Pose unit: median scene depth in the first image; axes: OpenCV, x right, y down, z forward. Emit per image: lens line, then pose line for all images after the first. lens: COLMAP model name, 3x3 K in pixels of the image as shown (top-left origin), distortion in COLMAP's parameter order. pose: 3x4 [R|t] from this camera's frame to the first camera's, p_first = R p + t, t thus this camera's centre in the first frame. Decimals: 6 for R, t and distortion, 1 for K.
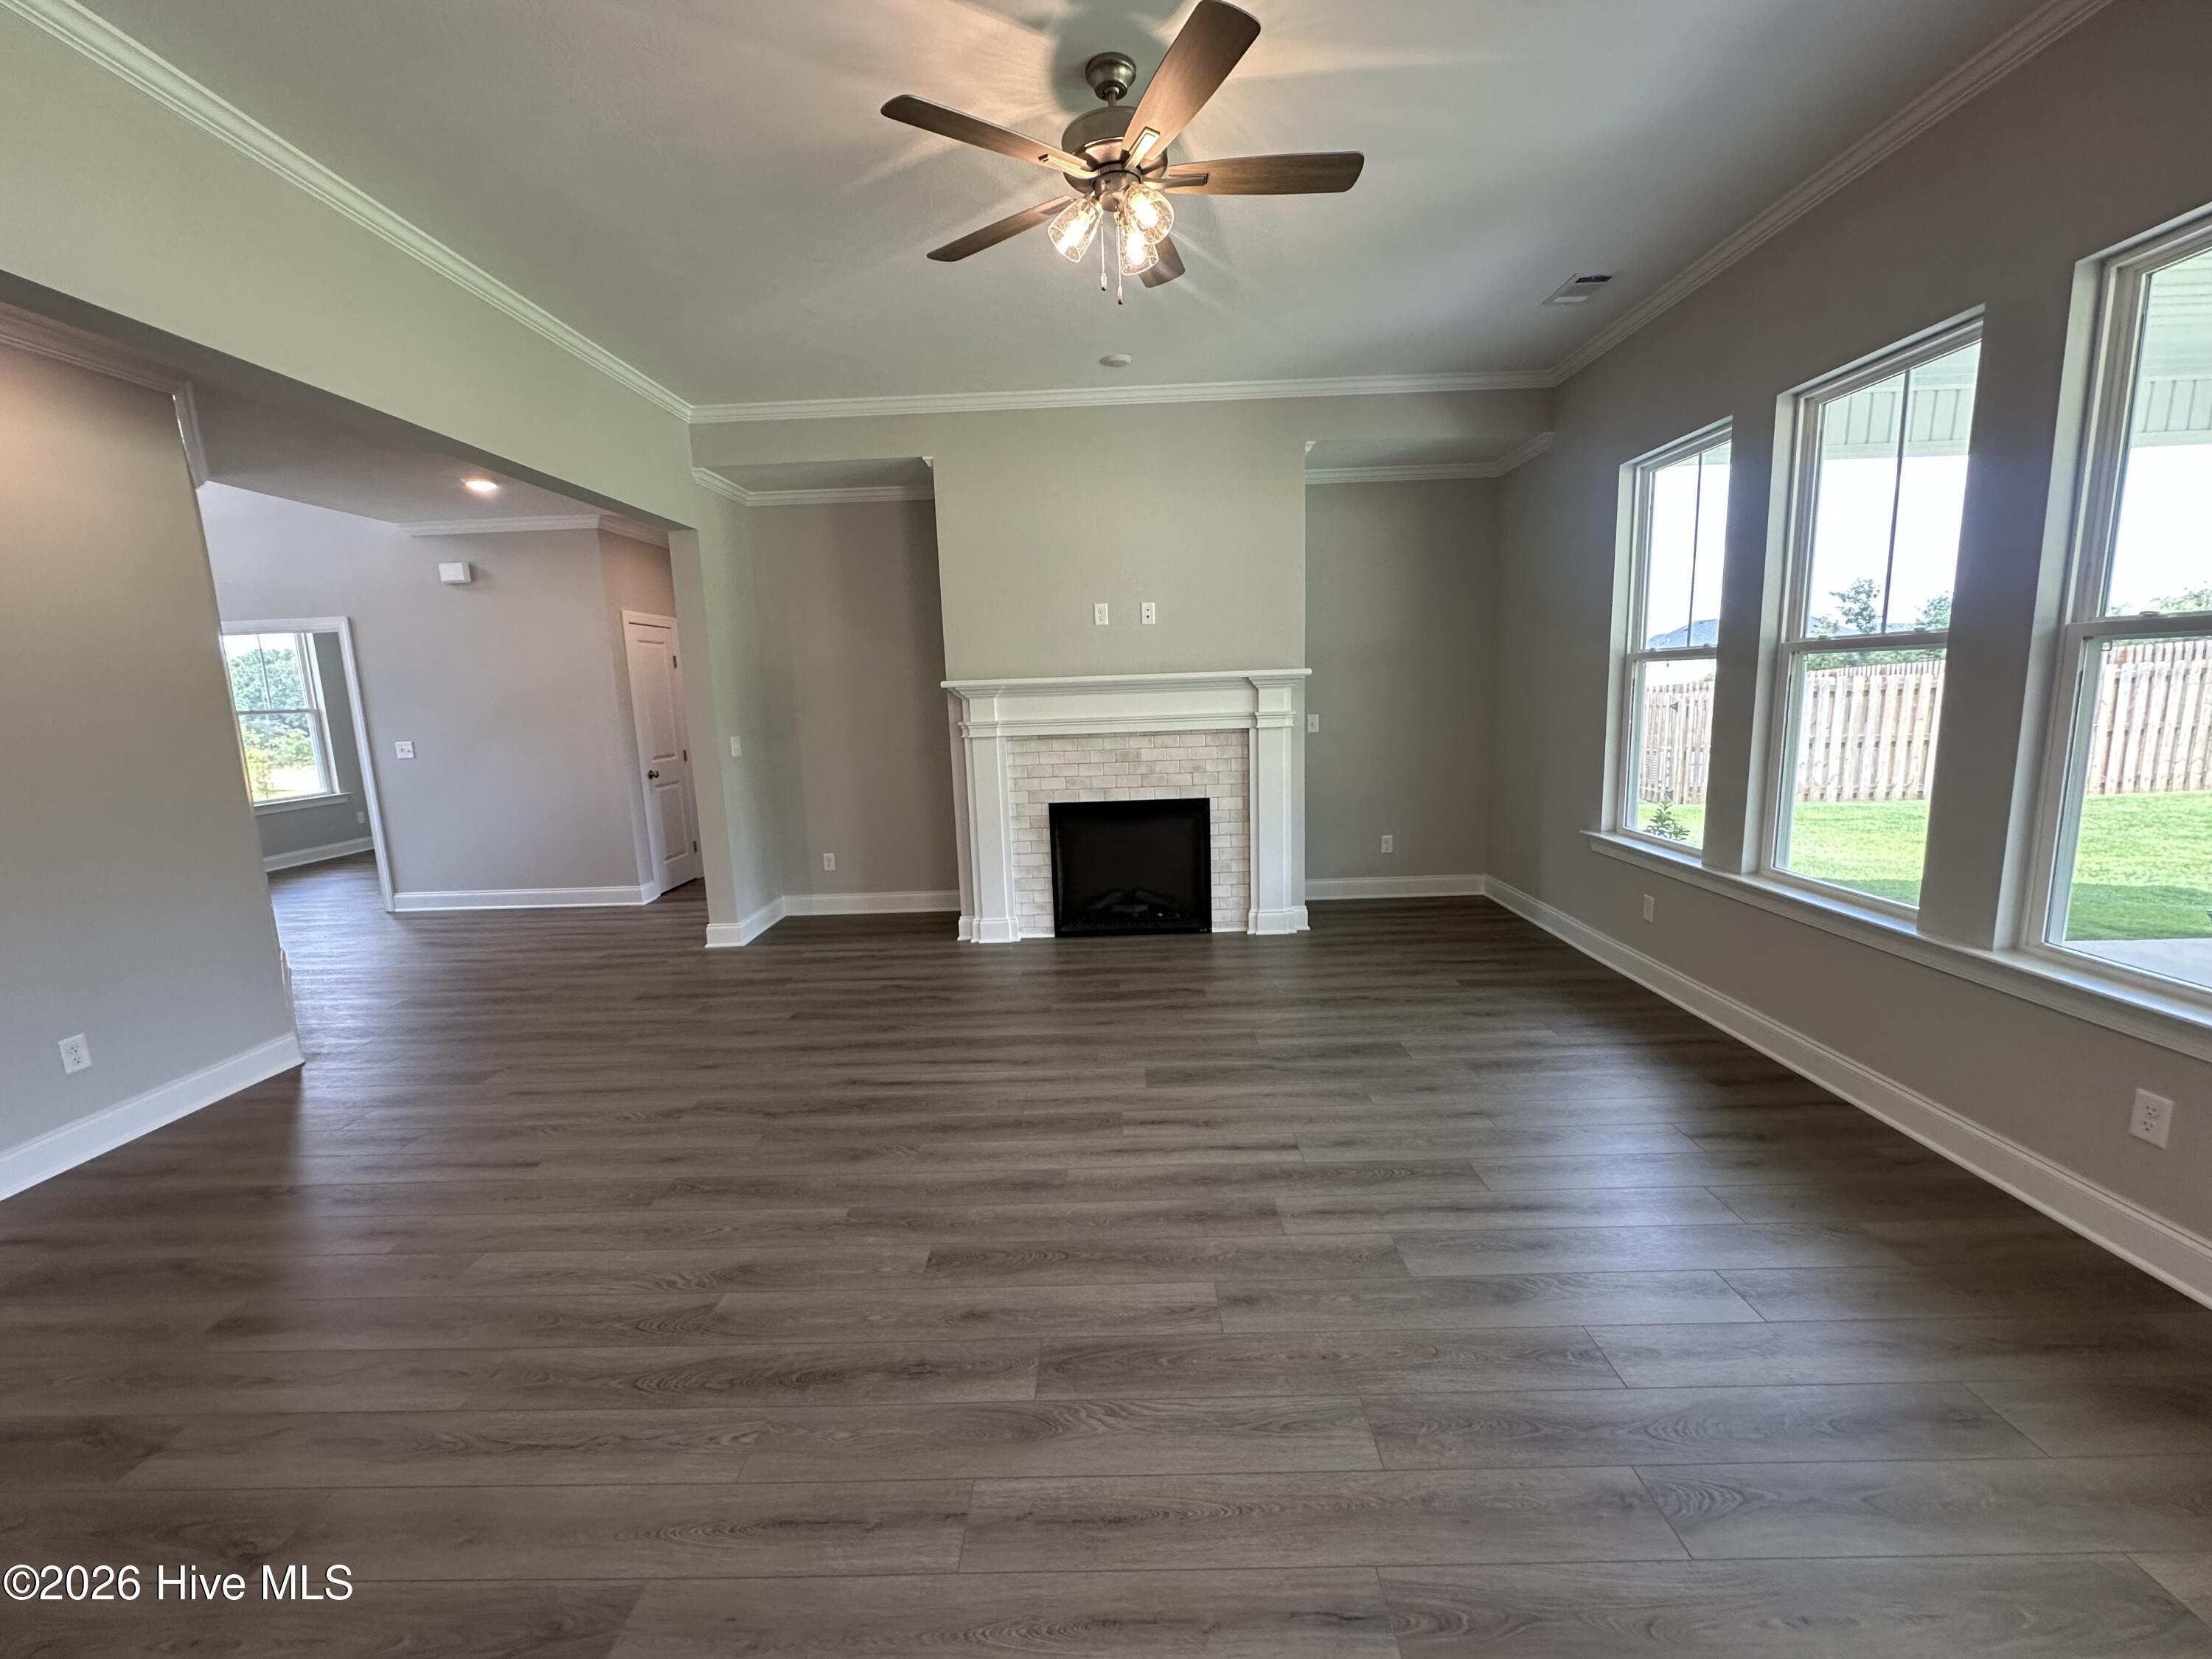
lens RADIAL K [[887.1, 0, 1106.0], [0, 887.1, 829.5], [0, 0, 1]] dist [0.019339, 0.000021]
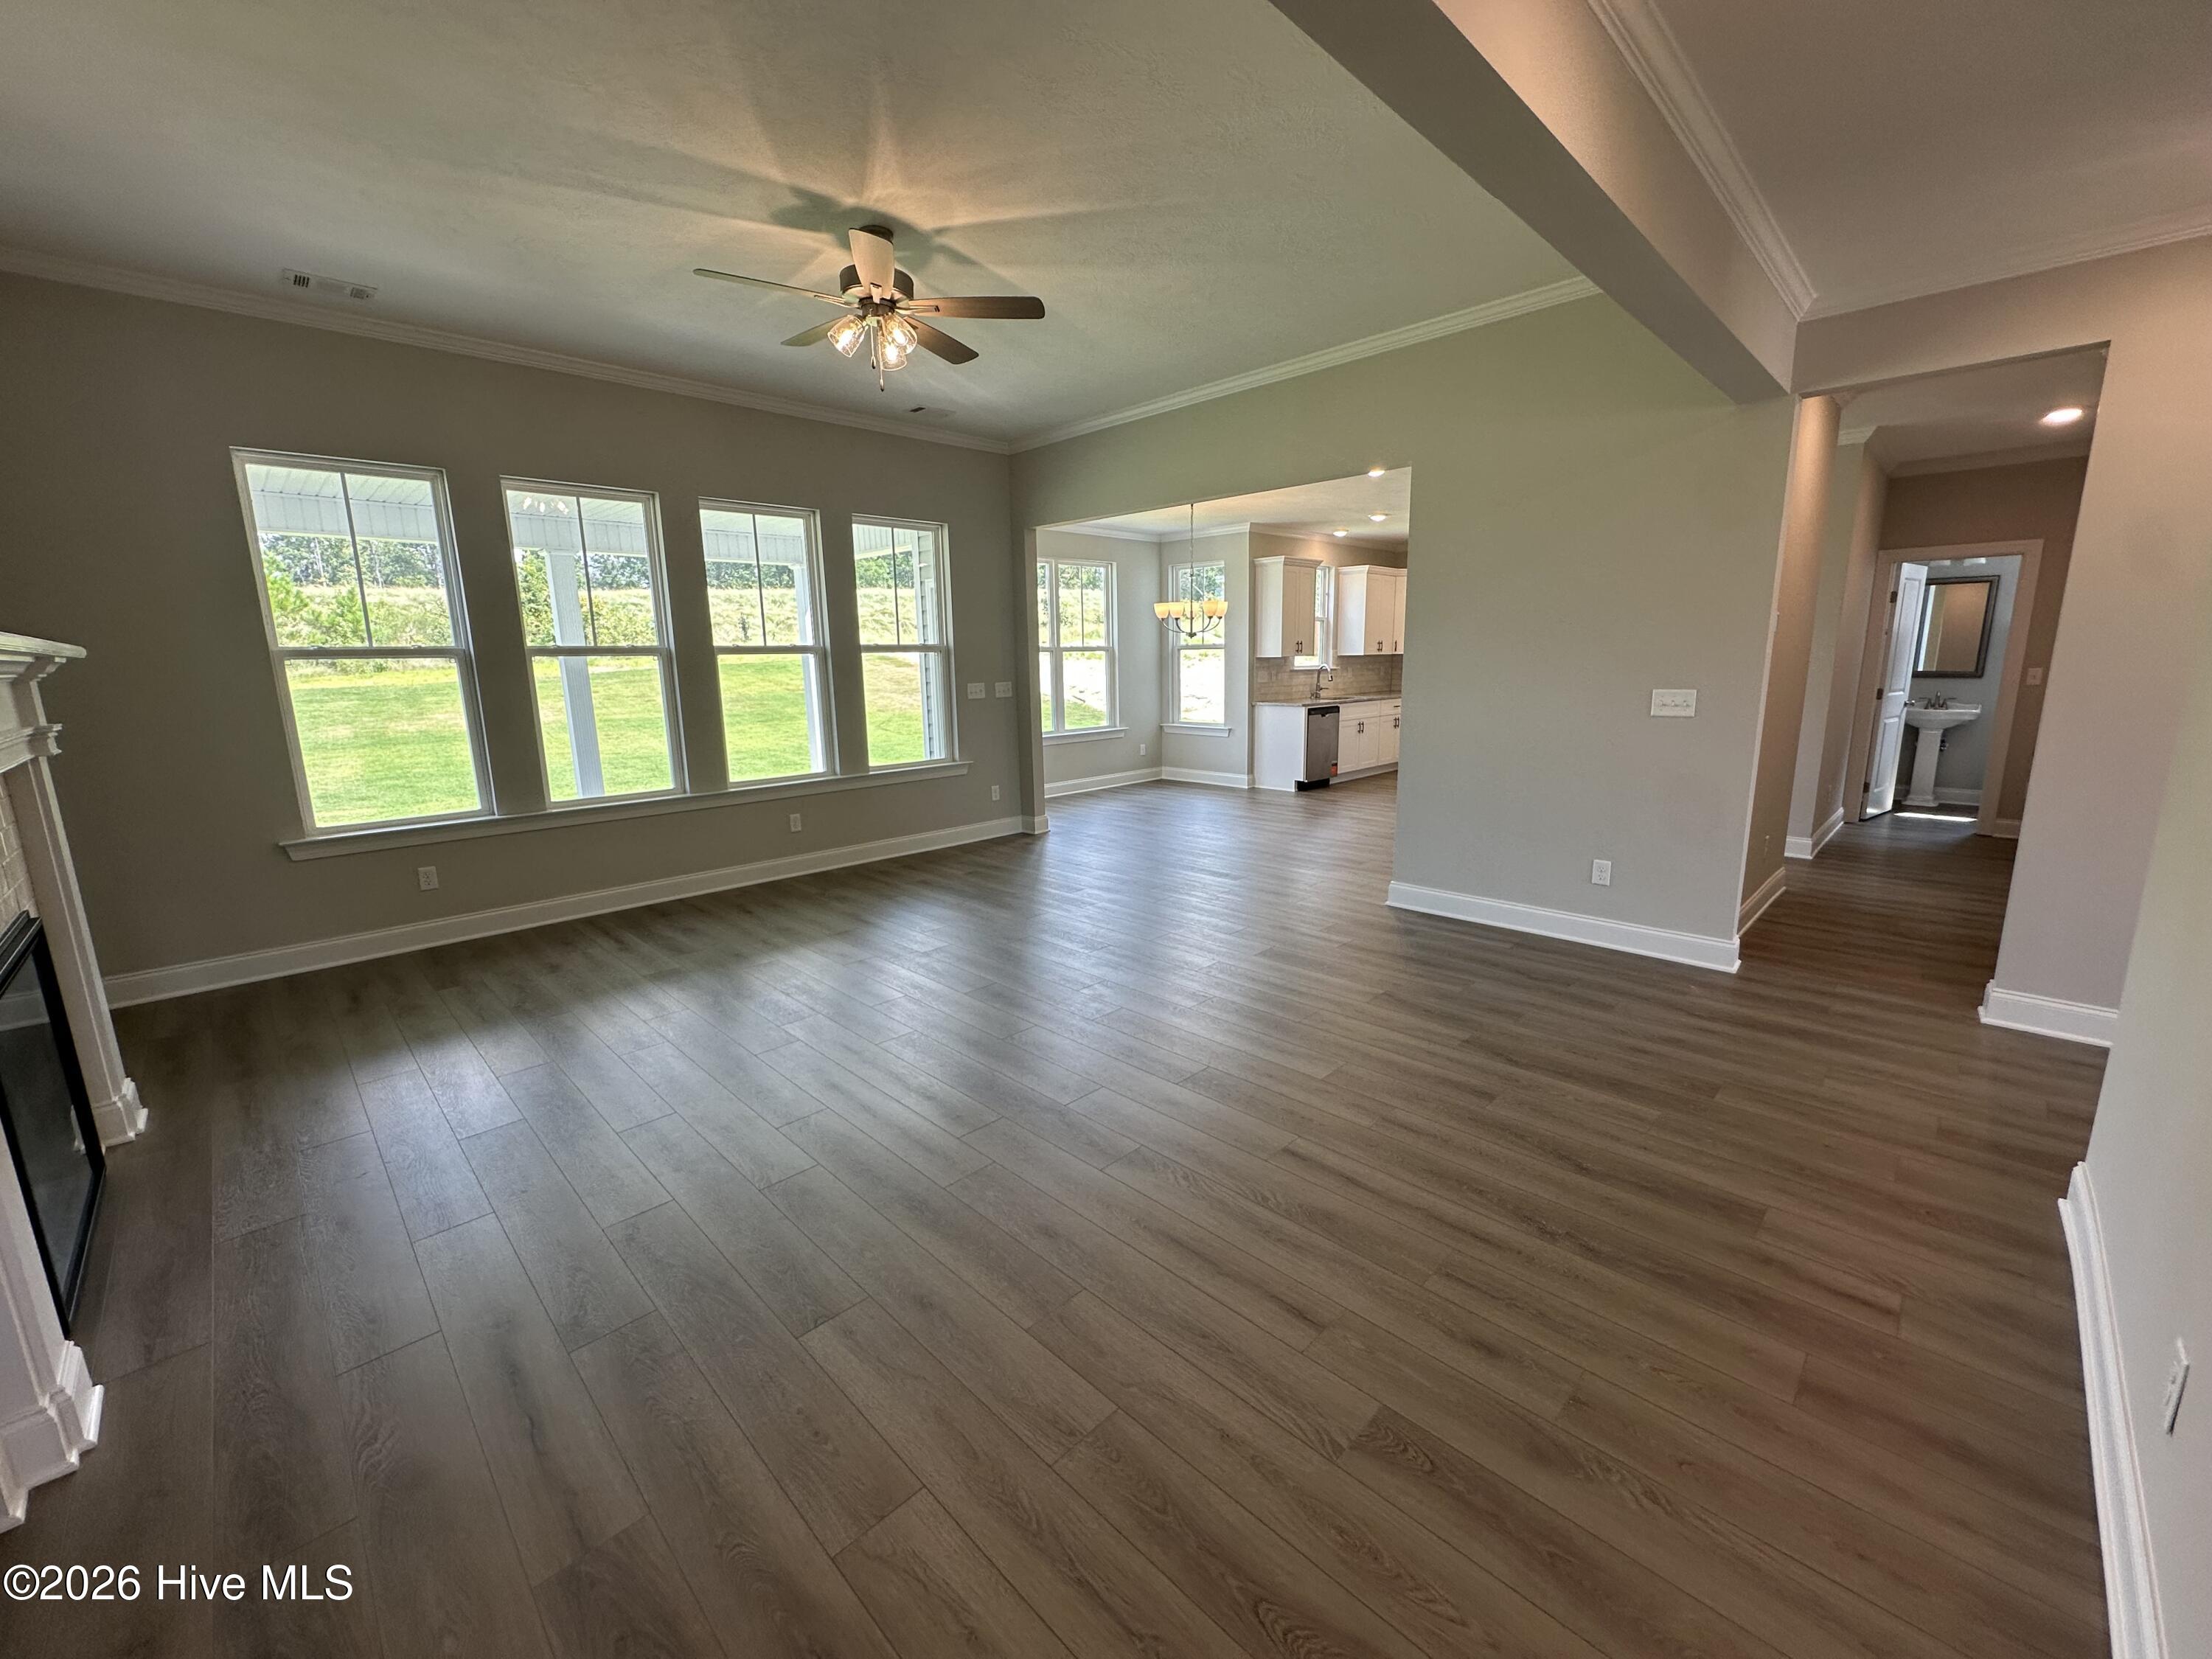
lens RADIAL K [[887.1, 0, 1106.0], [0, 887.1, 829.5], [0, 0, 1]] dist [0.019339, 0.000021]
pose [[-0.714845, -0.081358, 0.694534, -1.272323], [0.156960, 0.949198, 0.272740, -0.234655], [-0.681440, 0.303981, -0.665759, 1.870962]]
